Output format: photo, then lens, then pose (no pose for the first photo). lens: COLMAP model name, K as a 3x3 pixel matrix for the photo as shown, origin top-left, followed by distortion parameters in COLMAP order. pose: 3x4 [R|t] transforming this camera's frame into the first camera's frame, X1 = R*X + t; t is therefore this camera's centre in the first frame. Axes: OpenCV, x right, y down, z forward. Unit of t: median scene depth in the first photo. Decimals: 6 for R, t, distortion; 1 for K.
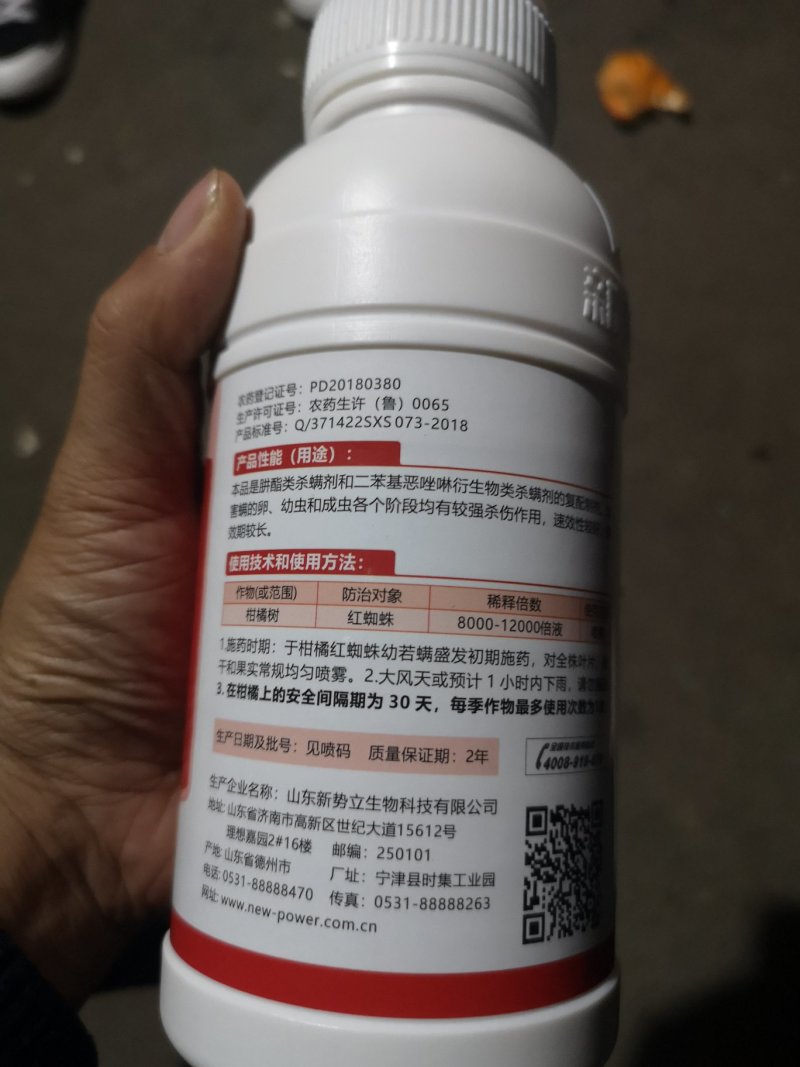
lens RADIAL K [[827.5, 0, 395.3], [0, 827.5, 540.9], [0, 0, 1]] dist [0.033335, -0.024672]
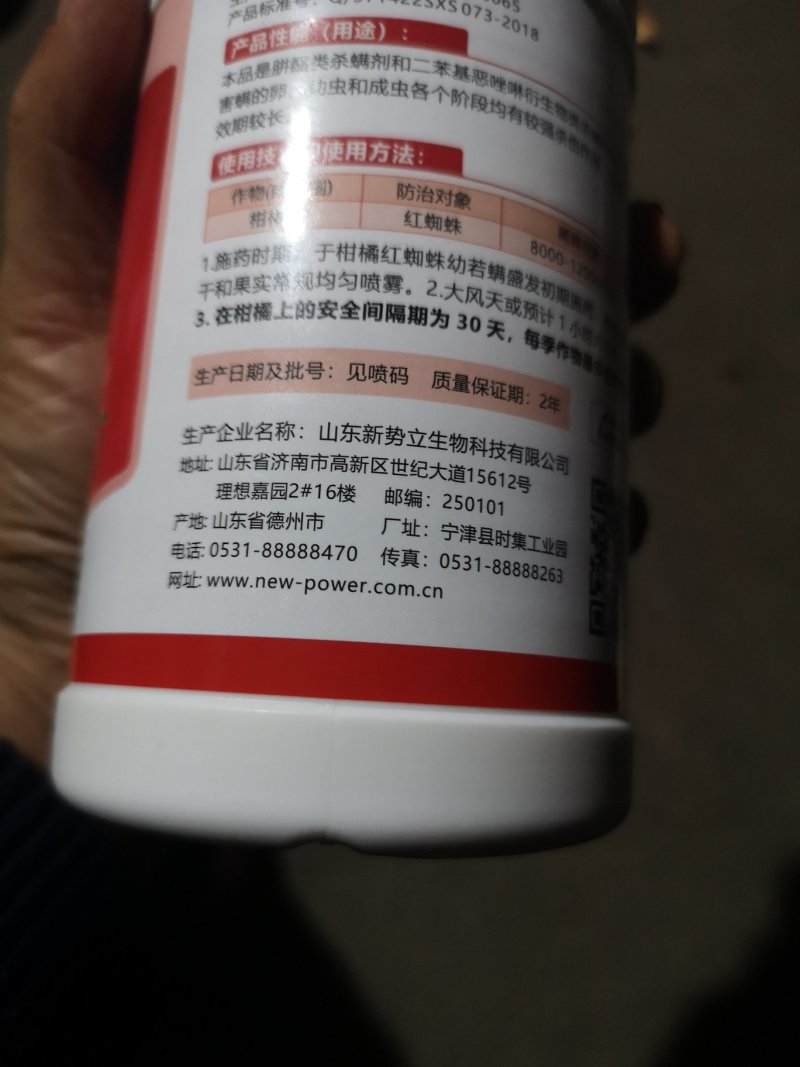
lens RADIAL K [[827.5, 0, 390.2], [0, 827.5, 523.4], [0, 0, 1]] dist [0.033335, -0.024672]
pose [[0.933535, 0.074496, 0.350660, -0.325502], [-0.042546, 0.994280, -0.097961, 0.459192], [-0.355952, 0.076531, 0.931365, 0.292958]]
